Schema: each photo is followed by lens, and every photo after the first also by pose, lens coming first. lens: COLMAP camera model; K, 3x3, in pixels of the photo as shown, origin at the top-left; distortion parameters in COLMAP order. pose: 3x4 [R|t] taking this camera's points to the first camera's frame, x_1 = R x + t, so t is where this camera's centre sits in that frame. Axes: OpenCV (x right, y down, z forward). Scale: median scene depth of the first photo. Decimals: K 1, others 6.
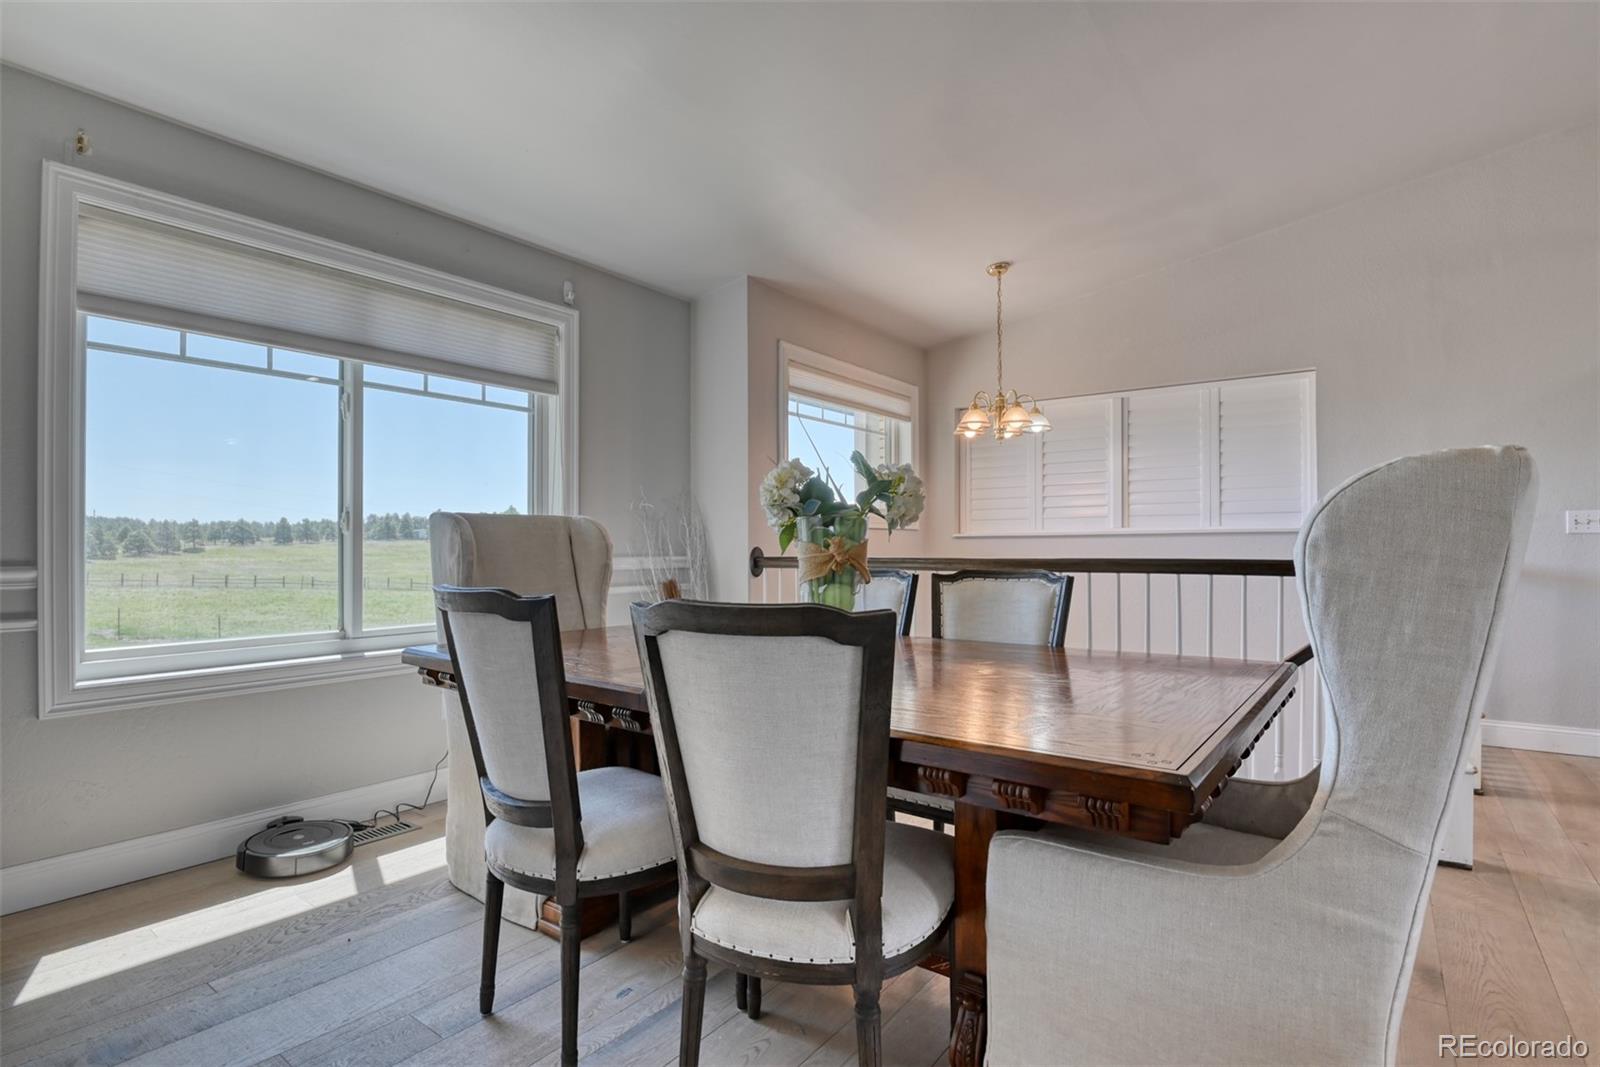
lens RADIAL K [[795.0, 0, 798.8], [0, 795.0, 539.8], [0, 0, 1]] dist [-0.021714, -0.001113]
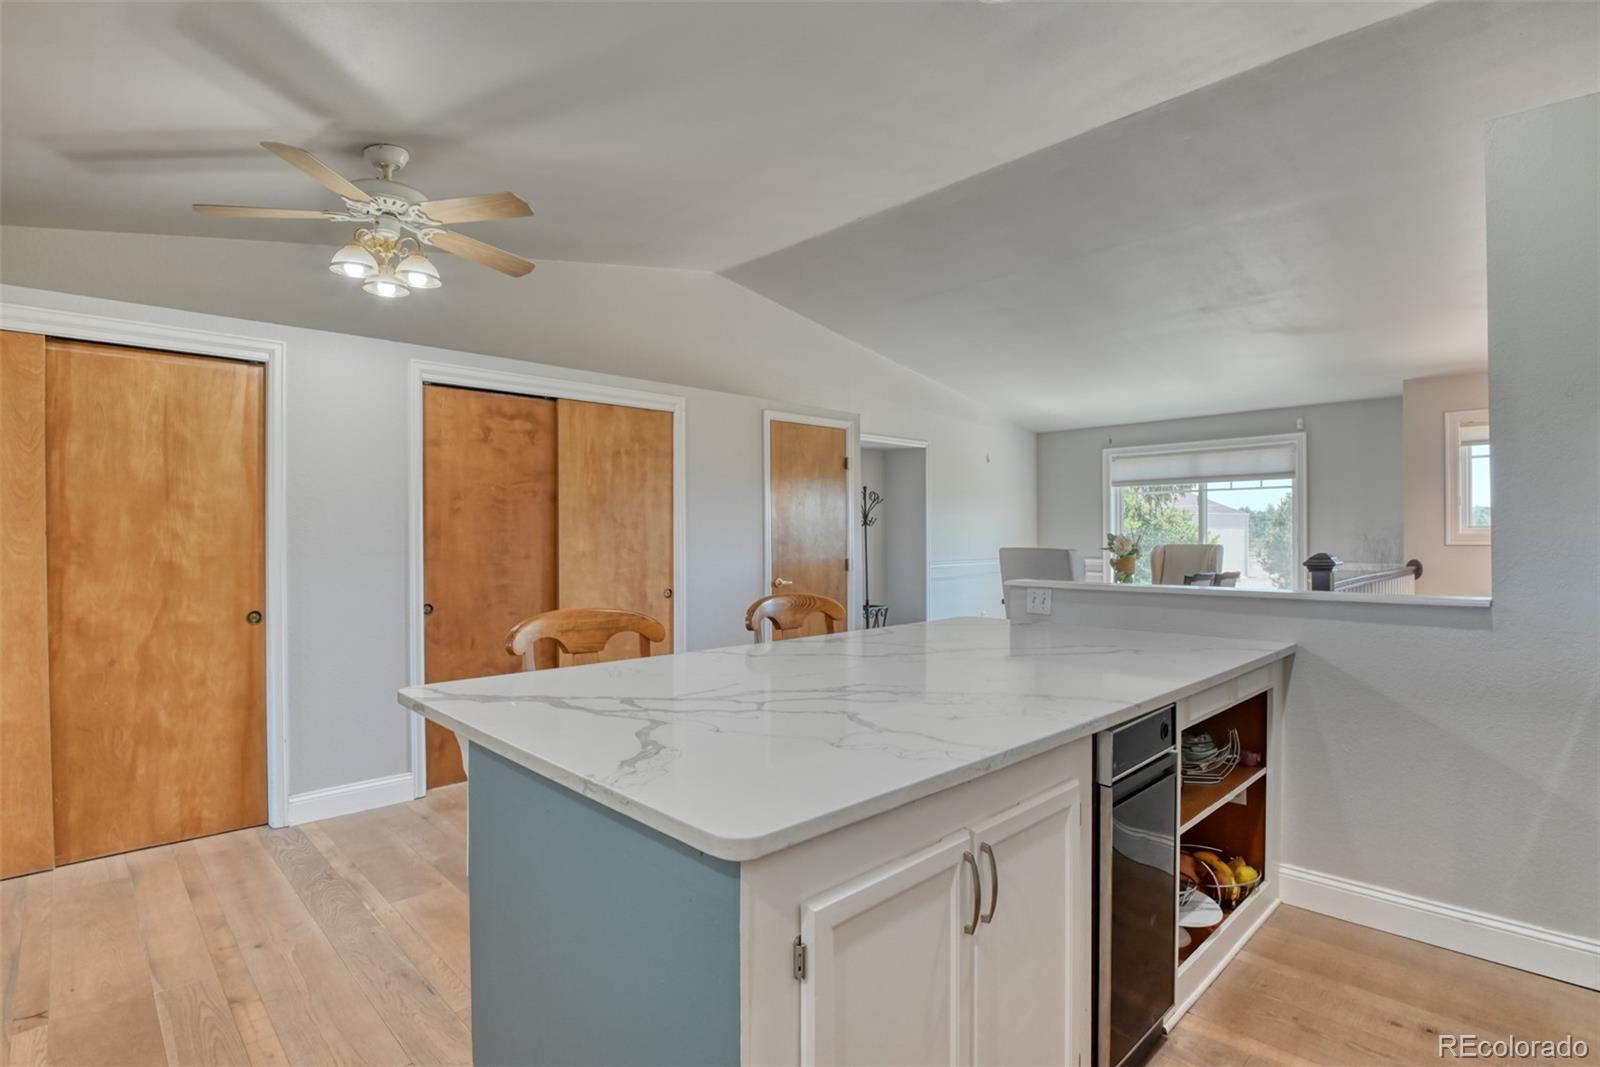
lens RADIAL K [[795.0, 0, 798.8], [0, 795.0, 539.8], [0, 0, 1]] dist [-0.021714, -0.001113]
pose [[-0.166368, -0.001355, -0.986063, 1.930457], [0.010742, 0.999937, -0.003186, -0.041948], [0.986005, -0.011122, -0.166343, 0.126536]]
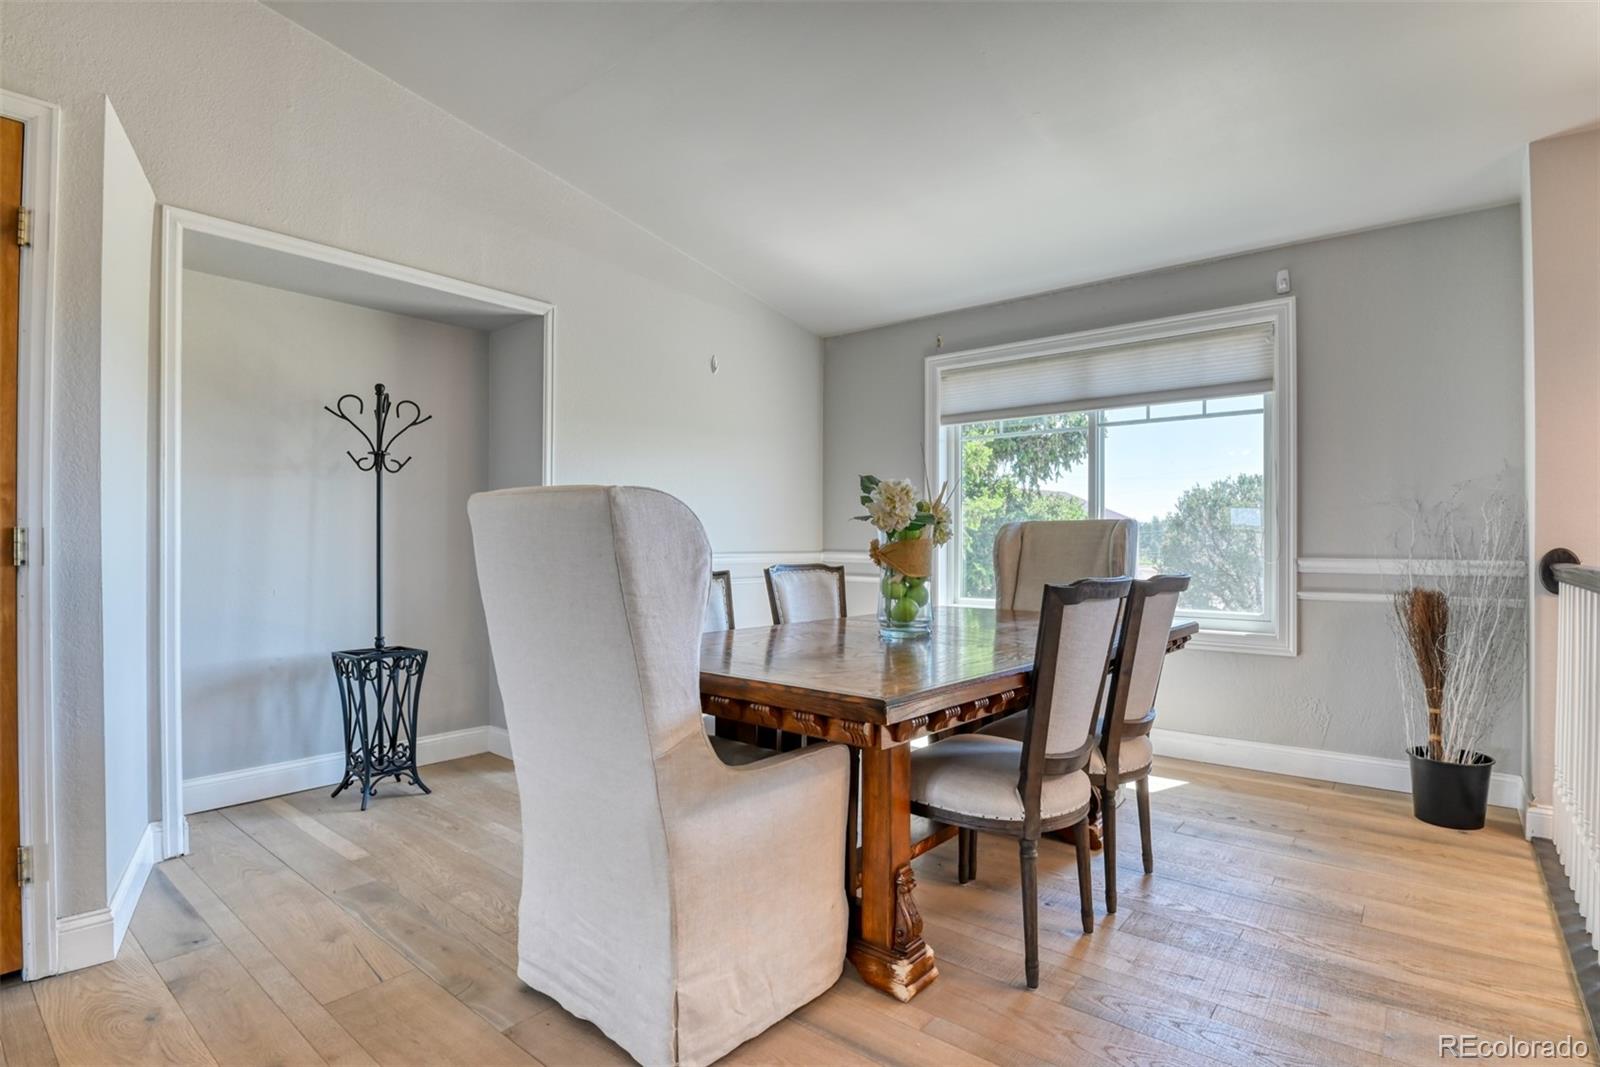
lens RADIAL K [[795.0, 0, 798.8], [0, 795.0, 539.8], [0, 0, 1]] dist [-0.021714, -0.001113]
pose [[-0.051007, -0.011230, -0.998635, 0.740649], [0.003022, 0.999930, -0.011399, 0.010191], [0.998694, -0.003599, -0.050969, 0.497643]]
